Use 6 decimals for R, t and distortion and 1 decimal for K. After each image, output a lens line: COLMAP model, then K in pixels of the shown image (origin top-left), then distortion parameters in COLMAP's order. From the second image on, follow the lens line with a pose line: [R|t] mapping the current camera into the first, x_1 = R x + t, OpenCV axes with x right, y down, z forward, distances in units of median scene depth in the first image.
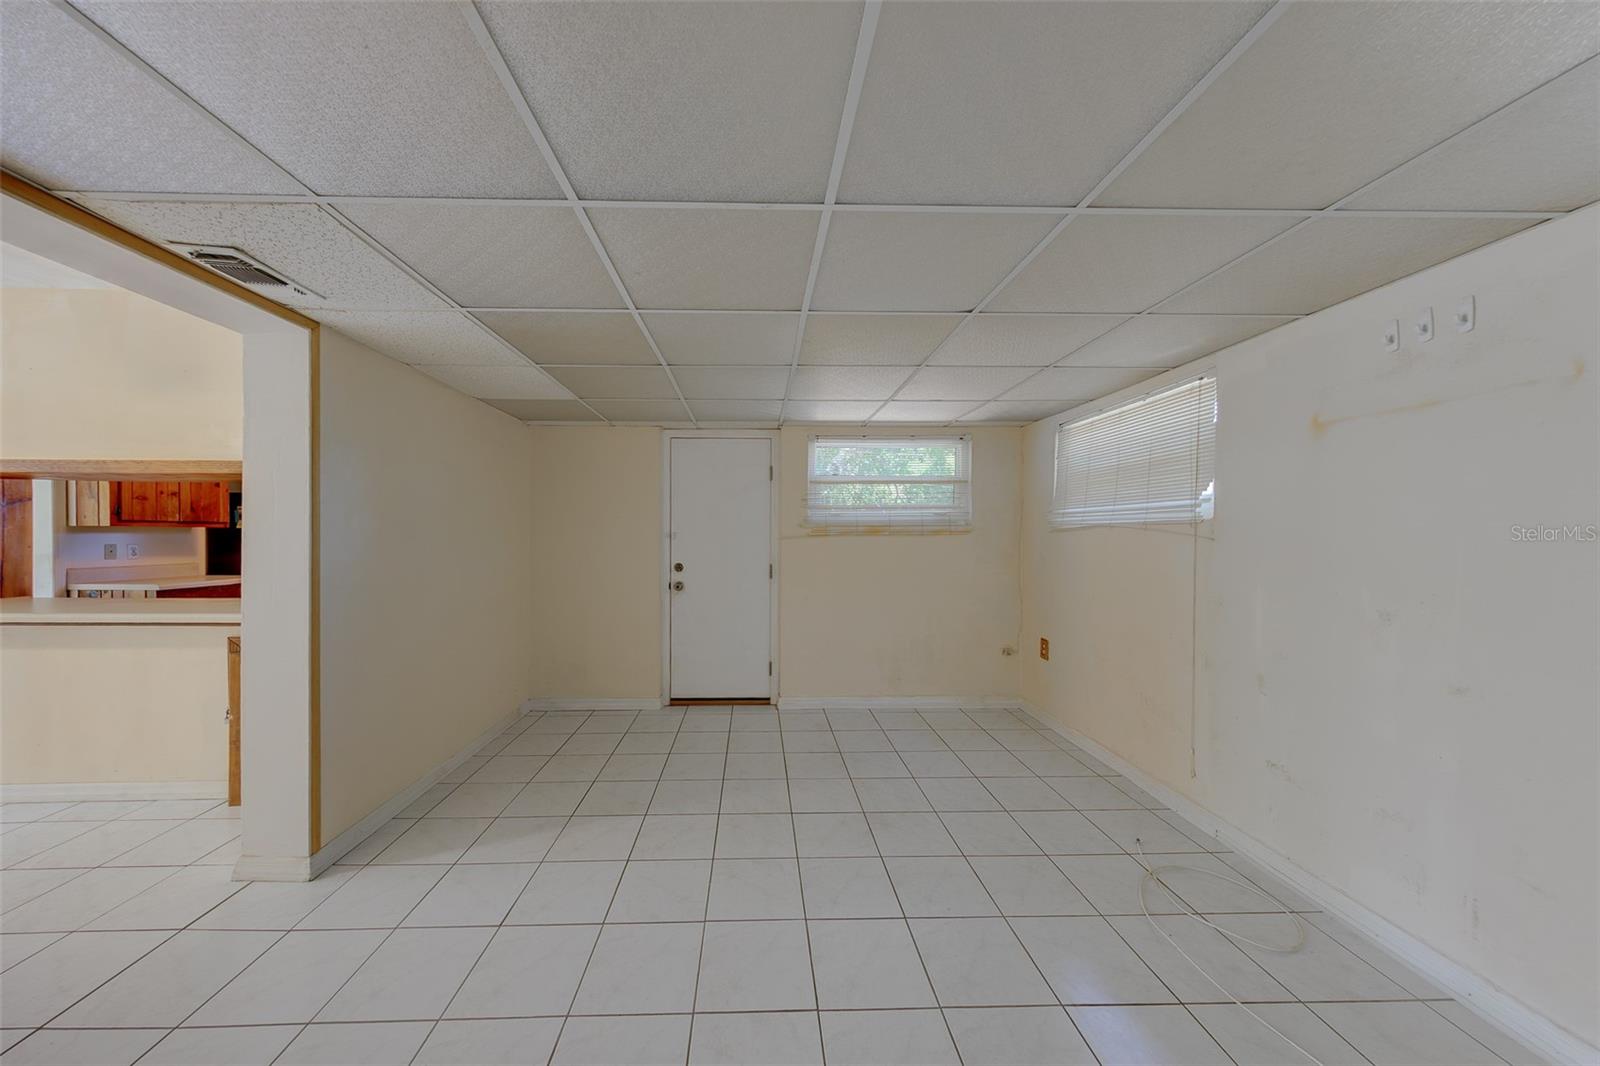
lens RADIAL K [[524.0, 0, 781.3], [0, 524.0, 550.5], [0, 0, 1]] dist [0.007436, -0.000935]
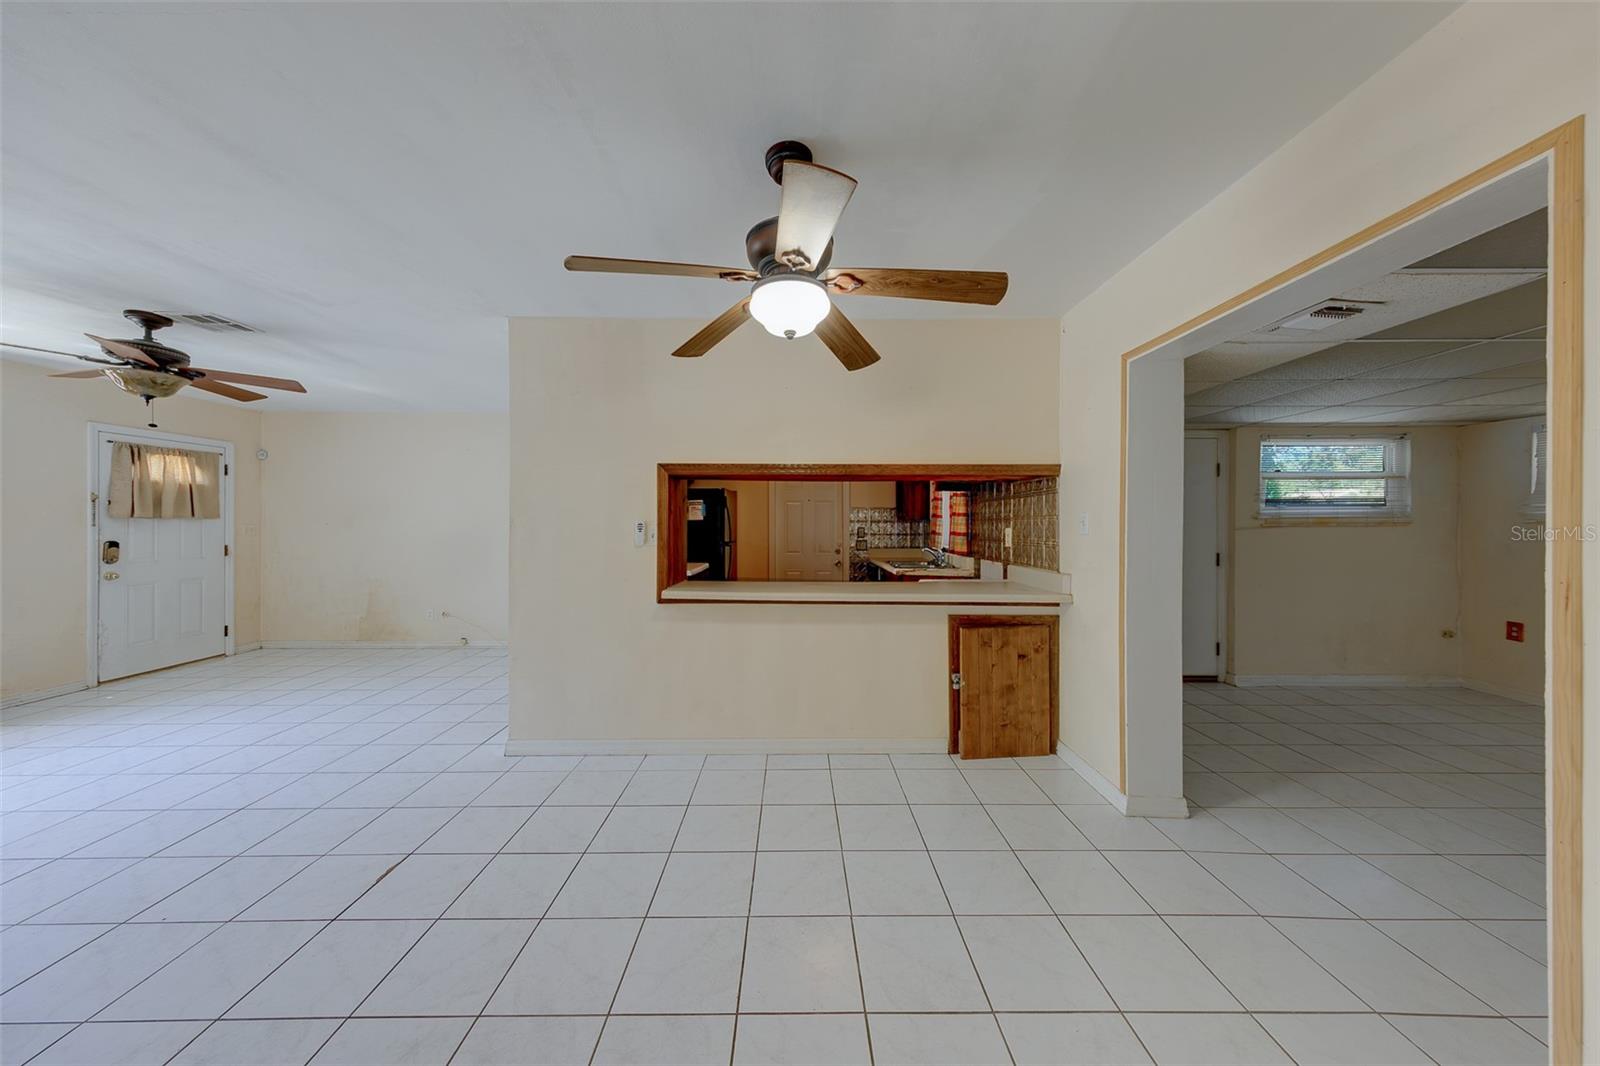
lens RADIAL K [[524.0, 0, 809.2], [0, 524.0, 523.6], [0, 0, 1]] dist [0.007436, -0.000935]
pose [[0.999842, -0.000550, -0.017785, -0.875106], [0.000003, 0.999526, -0.030785, -0.000906], [0.017793, 0.030780, 0.999368, -0.116316]]
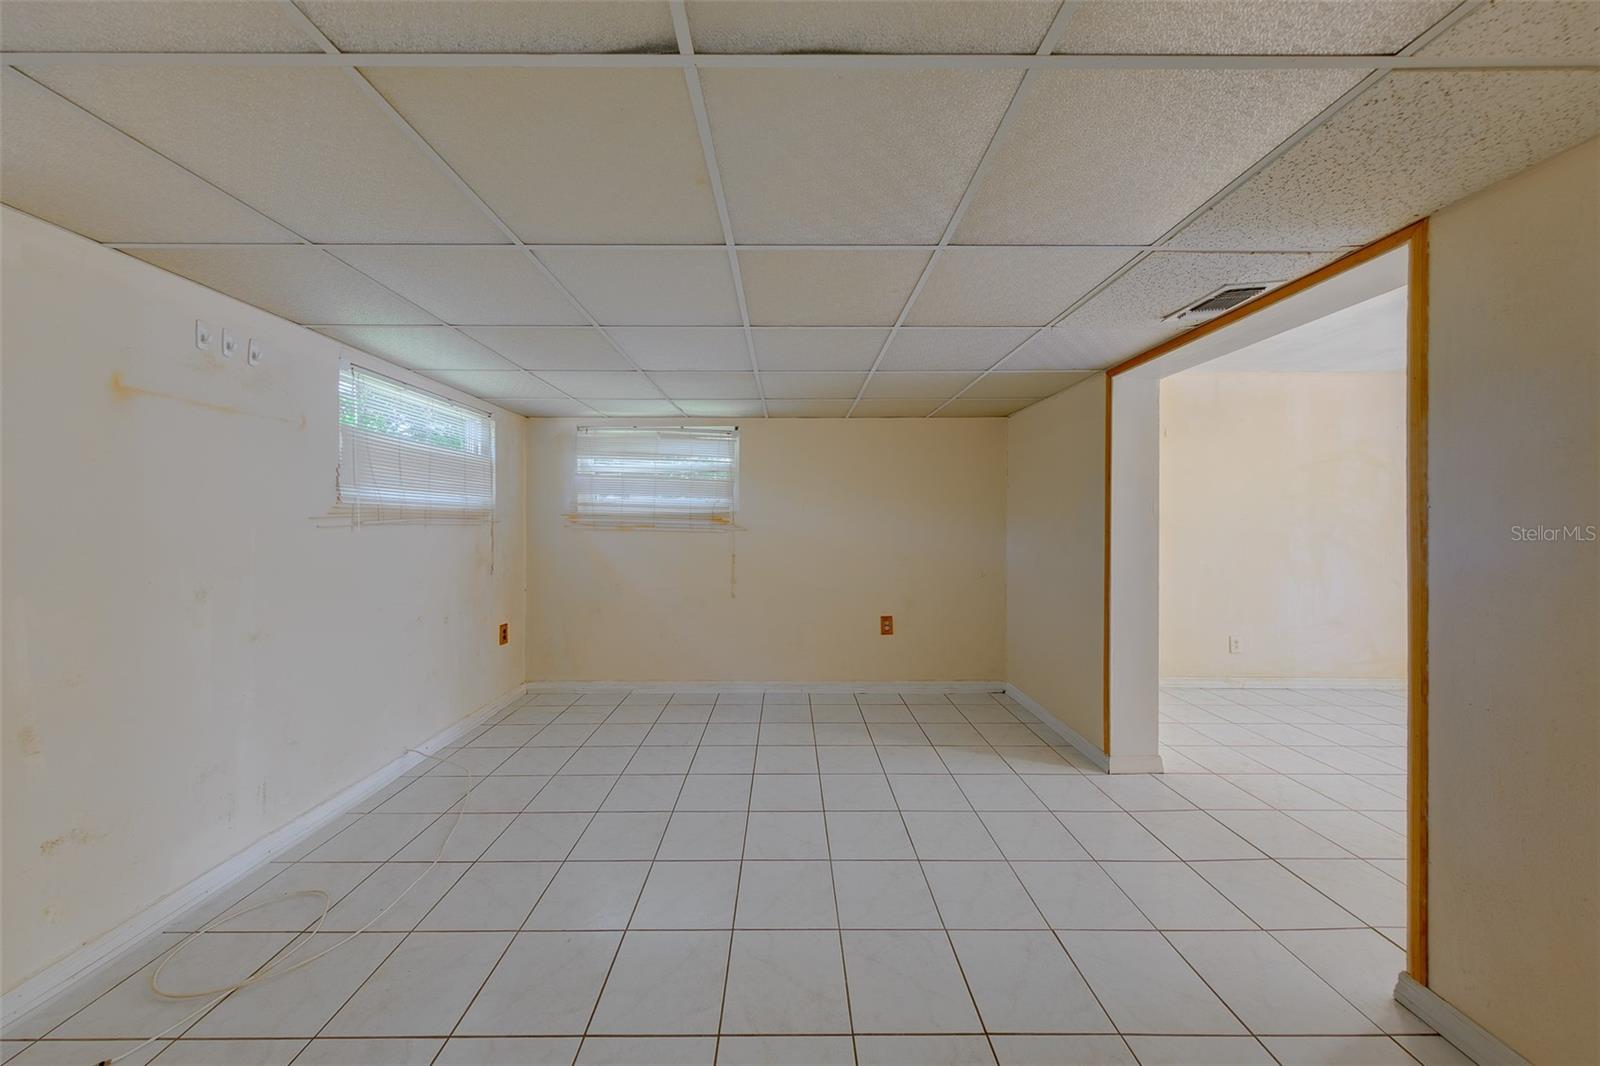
lens RADIAL K [[524.0, 0, 800.4], [0, 524.0, 522.5], [0, 0, 1]] dist [0.007436, -0.000935]
pose [[-0.999898, -0.004874, 0.013430, -0.038471], [-0.004530, 0.999663, 0.025573, -0.023806], [-0.013550, 0.025509, -0.999583, 0.885711]]
